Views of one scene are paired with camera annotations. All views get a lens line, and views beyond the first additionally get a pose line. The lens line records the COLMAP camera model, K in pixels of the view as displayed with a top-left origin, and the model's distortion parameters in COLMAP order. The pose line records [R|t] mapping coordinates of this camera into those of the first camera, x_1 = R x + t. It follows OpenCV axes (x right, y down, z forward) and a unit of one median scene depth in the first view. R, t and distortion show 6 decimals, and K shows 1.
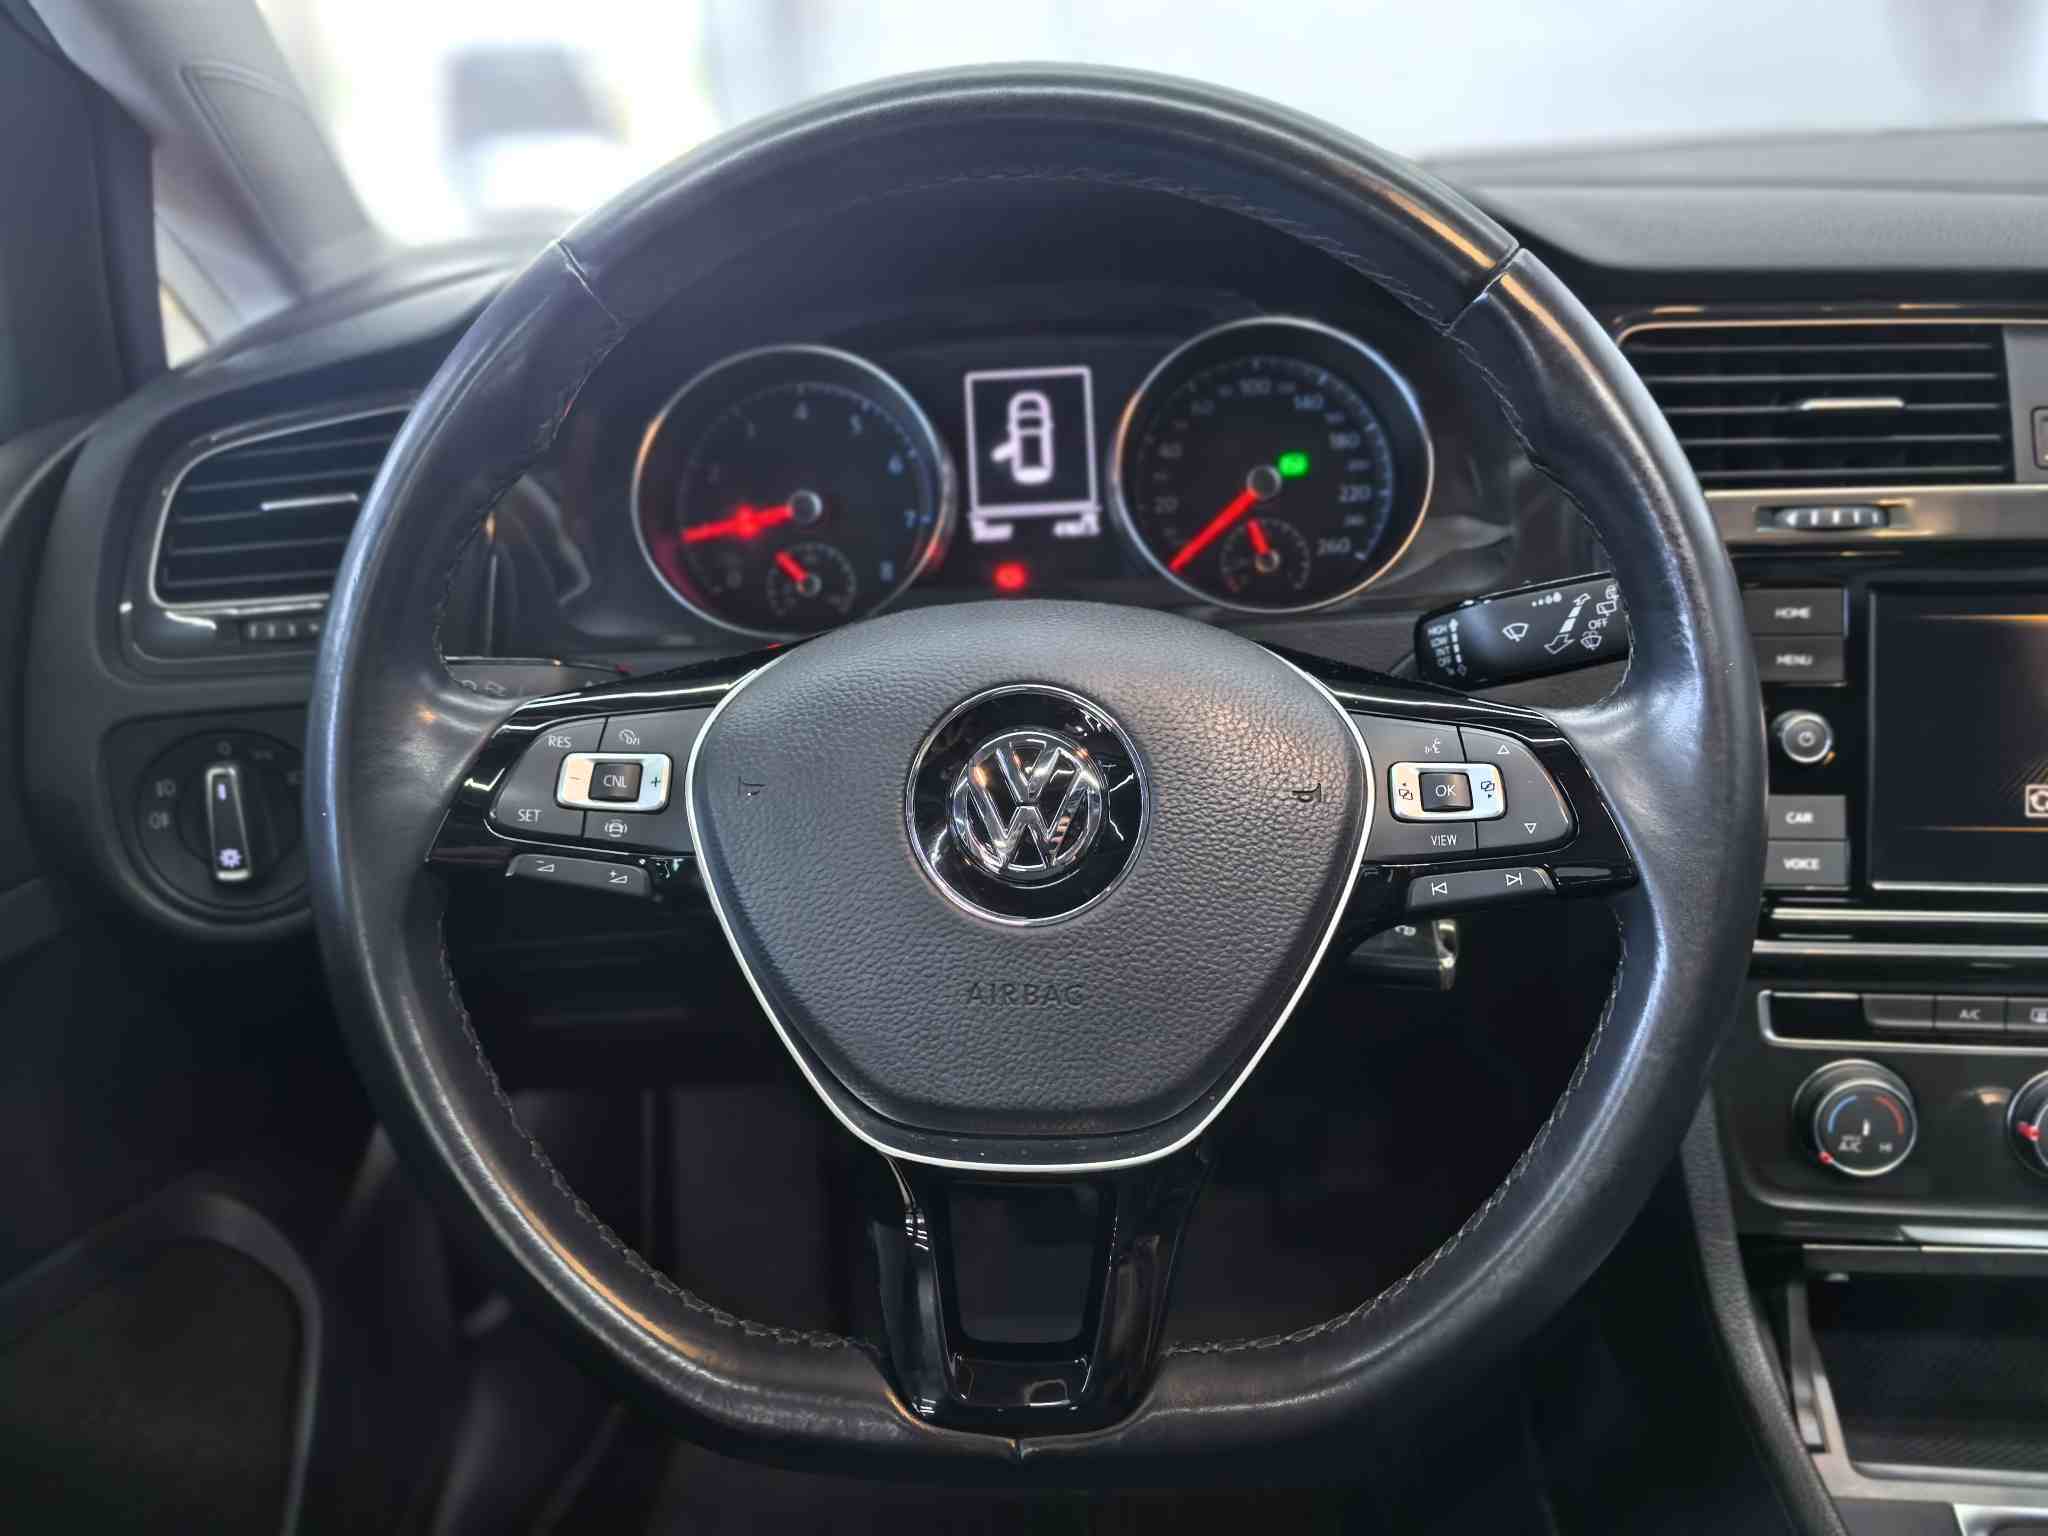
lens RADIAL K [[1645.1, 0, 1024.0], [0, 1645.1, 768.0], [0, 0, 1]] dist [0.006159, -0.000352]
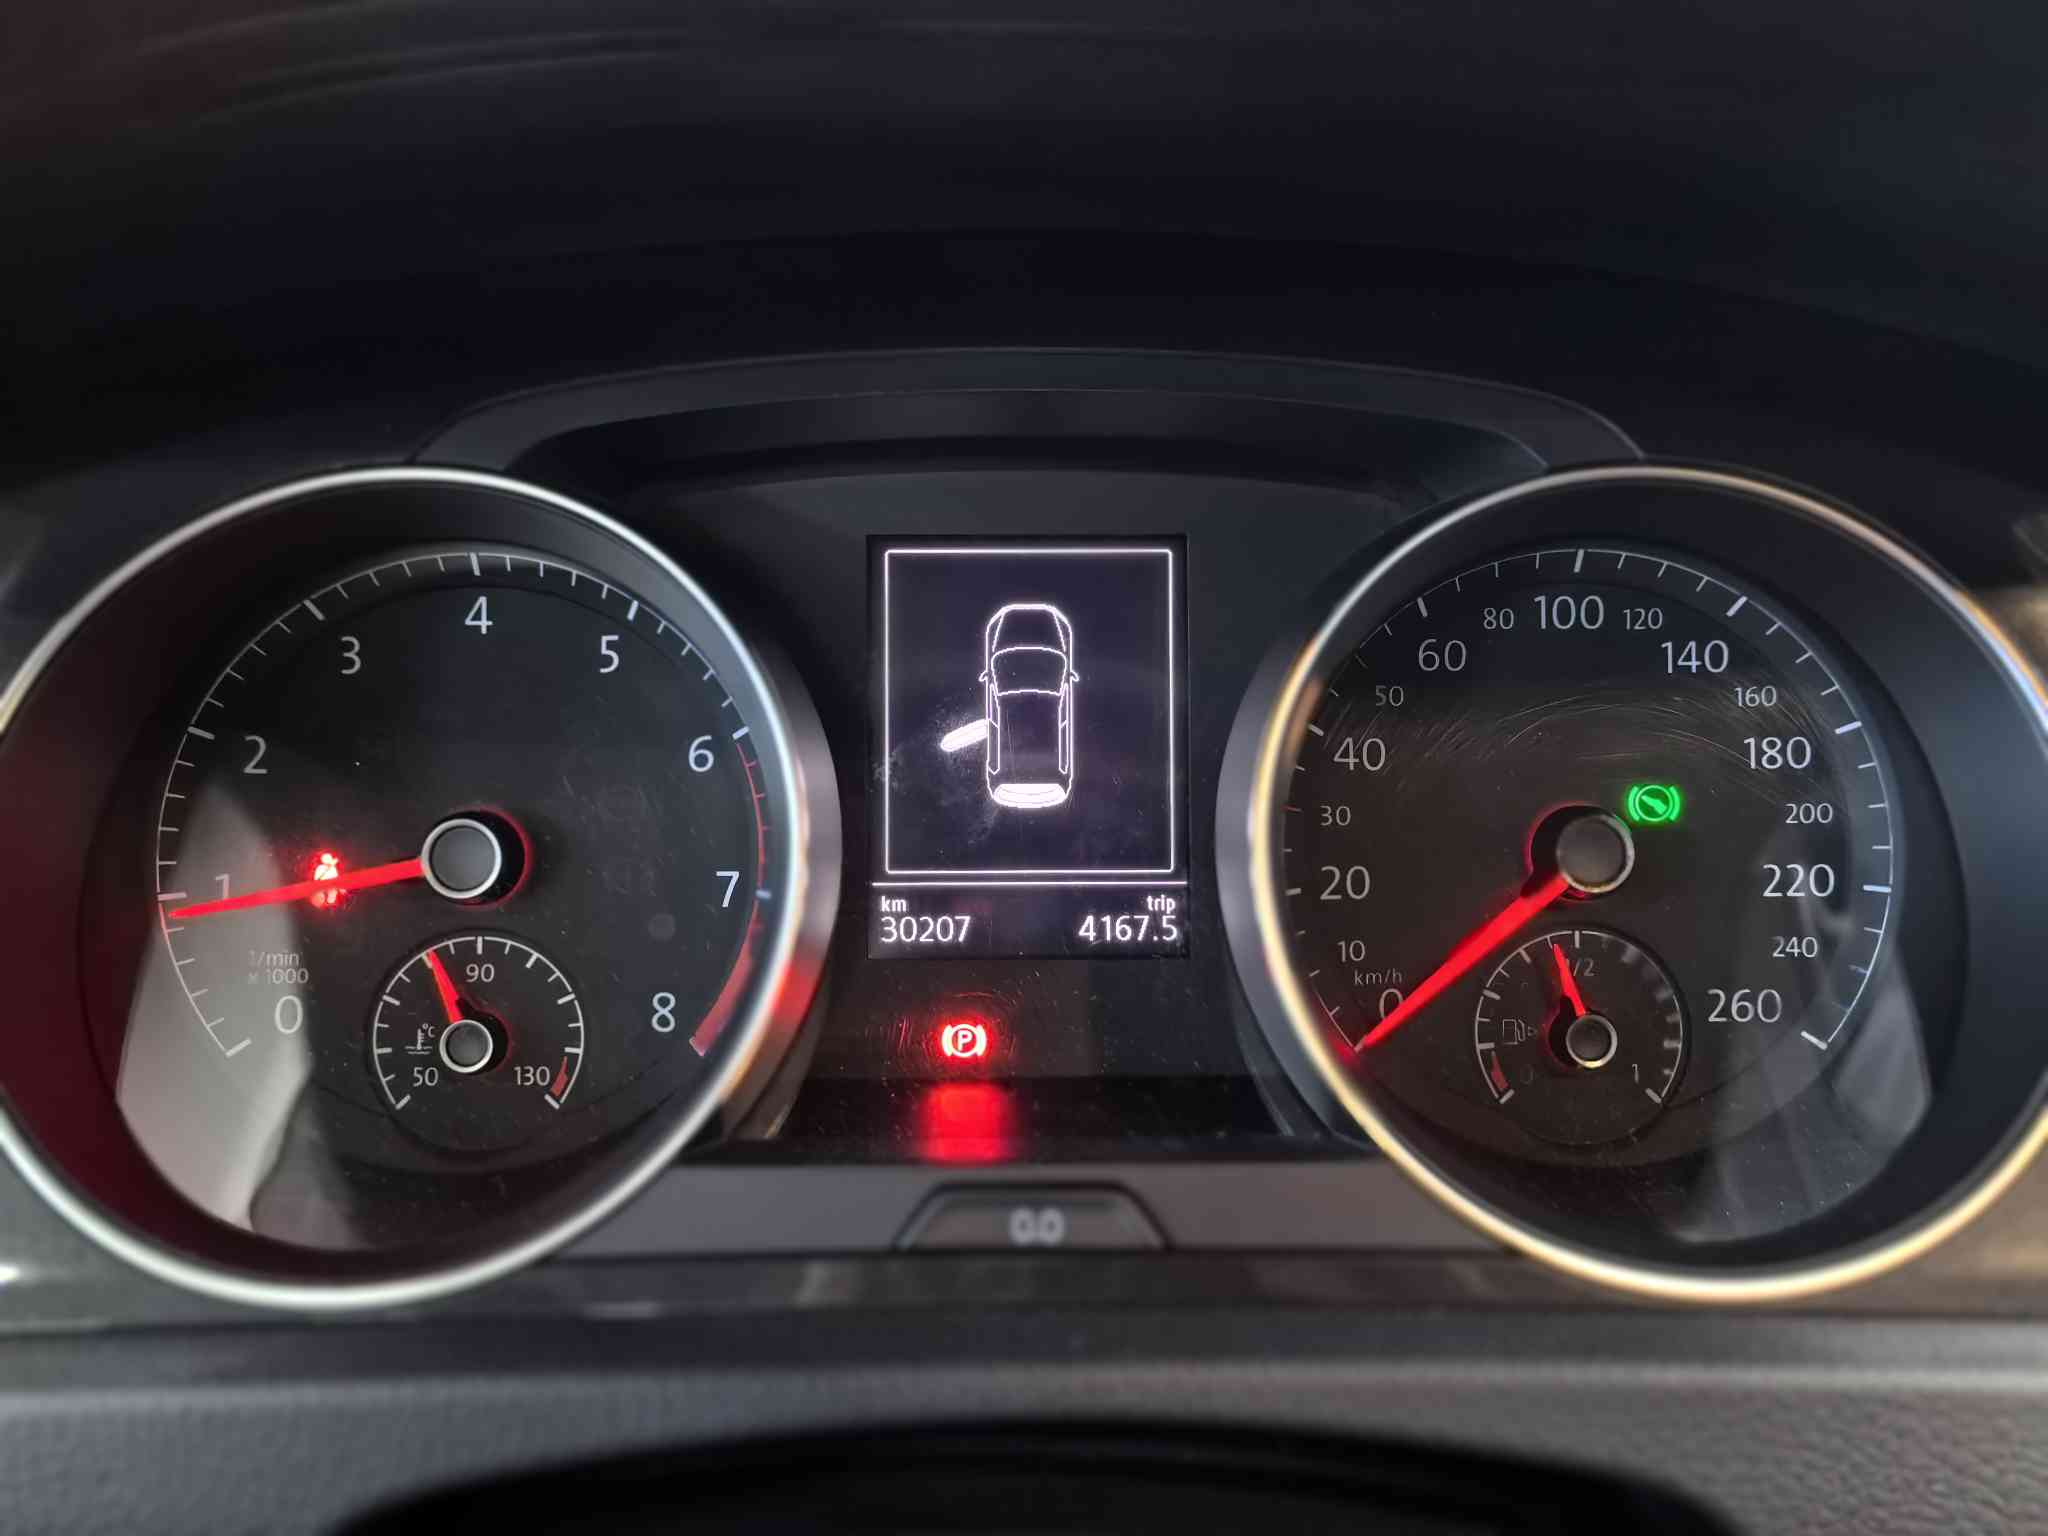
lens RADIAL K [[1600.8, 0, 1029.7], [0, 1600.8, 802.6], [0, 0, 1]] dist [-0.007559, -0.000269]
pose [[0.998606, 0.049966, 0.017001, -0.001767], [-0.049604, 0.998547, -0.021075, -0.191388], [-0.018030, 0.020202, 0.999633, 0.679658]]
